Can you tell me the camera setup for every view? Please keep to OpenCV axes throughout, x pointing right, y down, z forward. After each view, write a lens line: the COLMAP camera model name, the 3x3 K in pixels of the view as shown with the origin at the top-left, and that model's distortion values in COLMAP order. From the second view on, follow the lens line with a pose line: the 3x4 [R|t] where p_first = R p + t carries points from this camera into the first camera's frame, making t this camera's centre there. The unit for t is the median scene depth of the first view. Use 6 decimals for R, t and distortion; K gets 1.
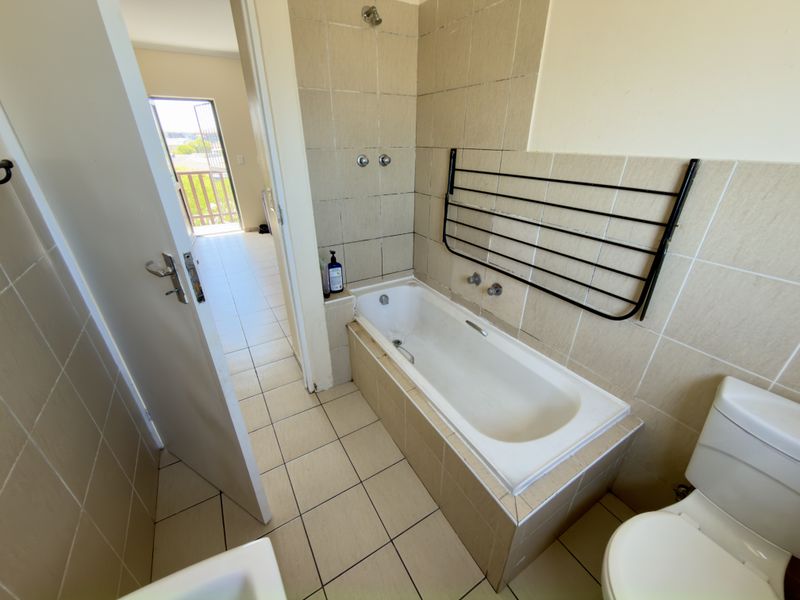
lens RADIAL K [[319.9, 0, 400.0], [0, 319.9, 300.0], [0, 0, 1]] dist [0.010750, -0.000009]
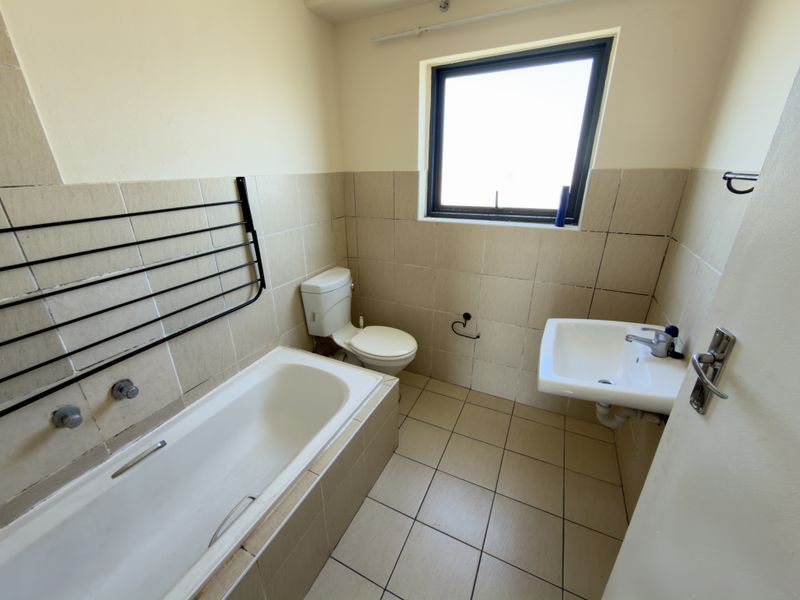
lens RADIAL K [[335.2, 0, 400.0], [0, 335.2, 300.0], [0, 0, 1]] dist [-0.000353, -0.000160]
pose [[-0.554891, -0.319753, 0.768019, -0.549635], [0.378131, 0.725373, 0.575196, -0.397063], [-0.741022, 0.609583, -0.281595, 0.771232]]
